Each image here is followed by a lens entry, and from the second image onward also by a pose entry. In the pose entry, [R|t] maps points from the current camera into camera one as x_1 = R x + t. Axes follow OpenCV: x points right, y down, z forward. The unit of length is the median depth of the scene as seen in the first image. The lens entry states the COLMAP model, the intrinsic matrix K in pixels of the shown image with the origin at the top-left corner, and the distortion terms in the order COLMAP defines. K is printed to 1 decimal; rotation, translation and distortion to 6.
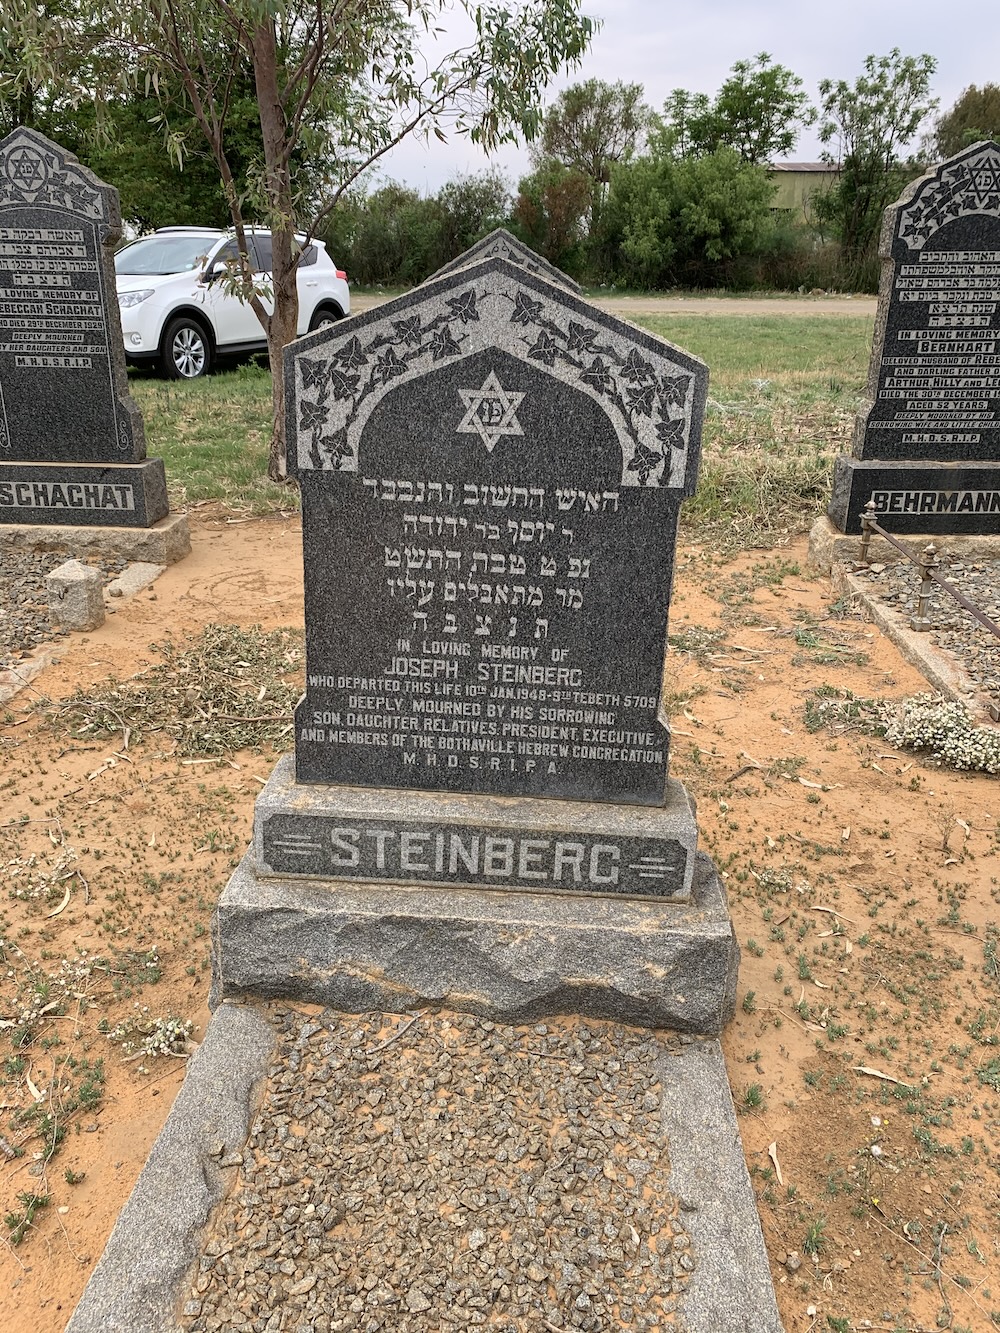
lens RADIAL K [[1026.0, 0, 495.1], [0, 1026.0, 664.2], [0, 0, 1]] dist [0.014851, -0.012680]
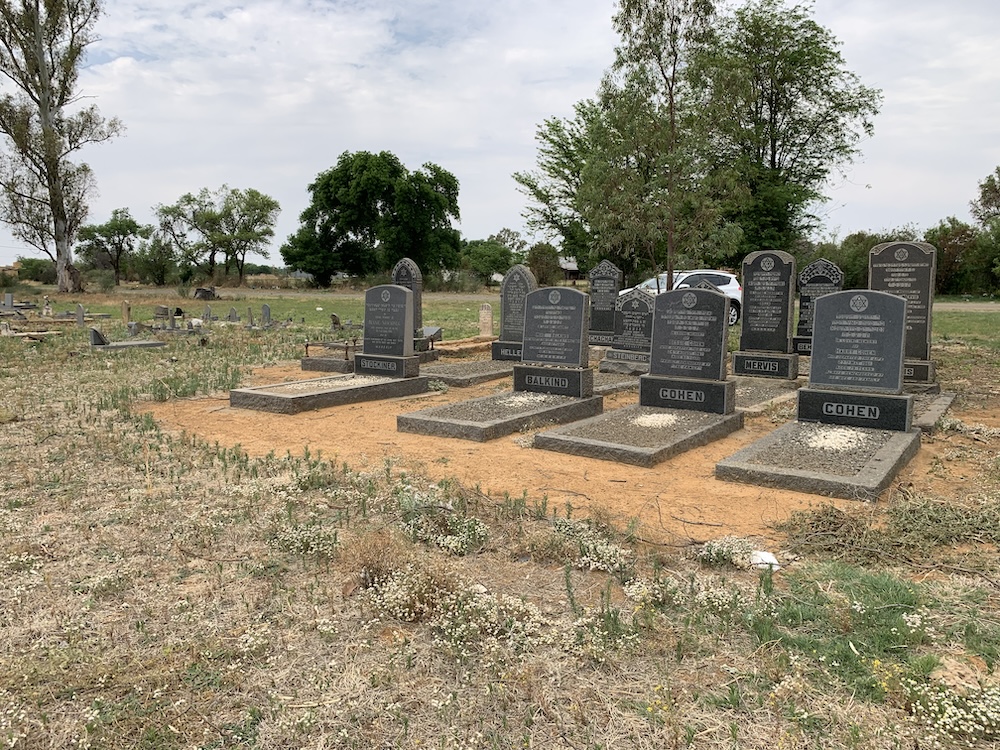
lens RADIAL K [[769.7, 0, 502.6], [0, 769.7, 367.7], [0, 0, 1]] dist [0.014851, -0.012680]
pose [[0.841658, 0.054265, -0.537277, 0.960476], [-0.190100, 0.961025, -0.200732, 0.671400], [0.505444, 0.271084, 0.819170, -1.785947]]
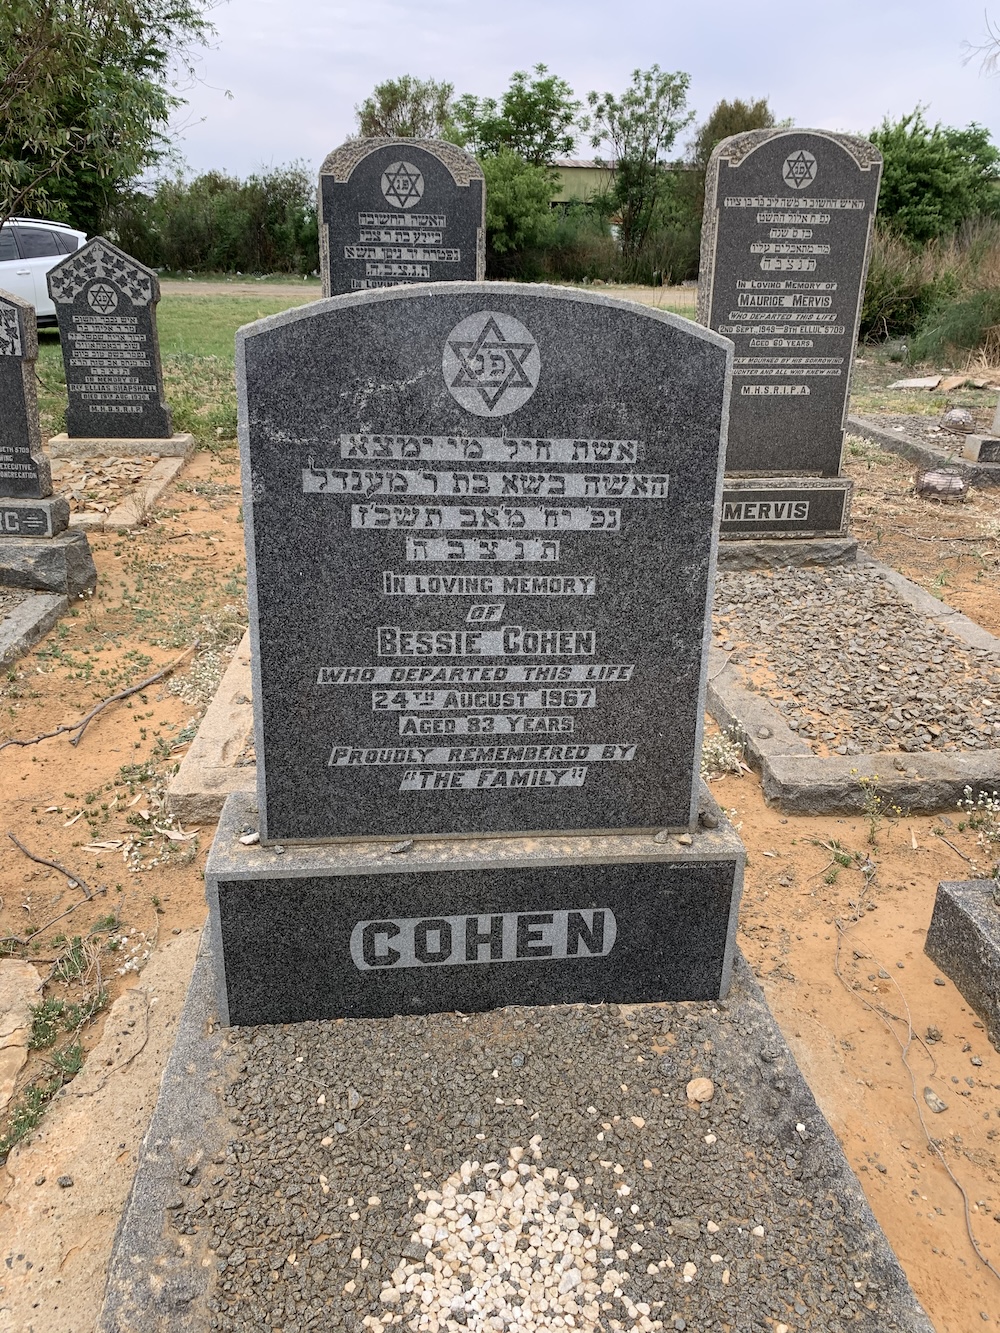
lens RADIAL K [[1026.0, 0, 506.8], [0, 1026.0, 658.8], [0, 0, 1]] dist [0.014851, -0.012680]
pose [[0.989657, -0.039708, 0.137847, 0.353034], [0.039018, 0.999209, 0.007708, 0.212618], [-0.138044, -0.002250, 0.990423, -0.588117]]
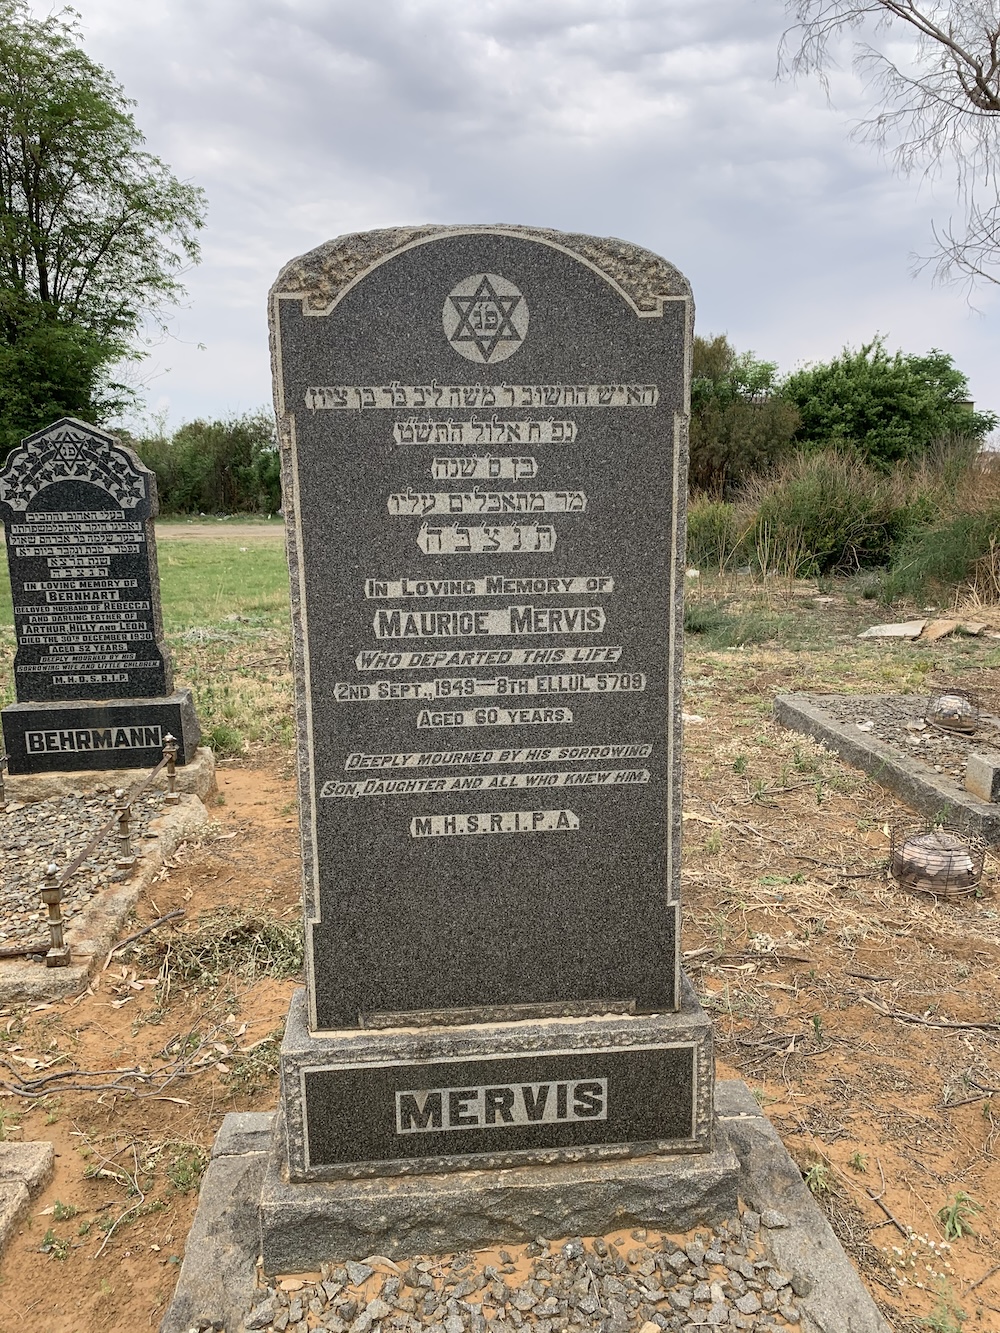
lens RADIAL K [[1026.0, 0, 500.3], [0, 1026.0, 668.1], [0, 0, 1]] dist [0.014851, -0.012680]
pose [[0.990449, -0.041006, 0.131637, 0.695766], [0.065813, 0.979569, -0.190035, -0.004338], [-0.121155, 0.196883, 0.972912, -0.068149]]
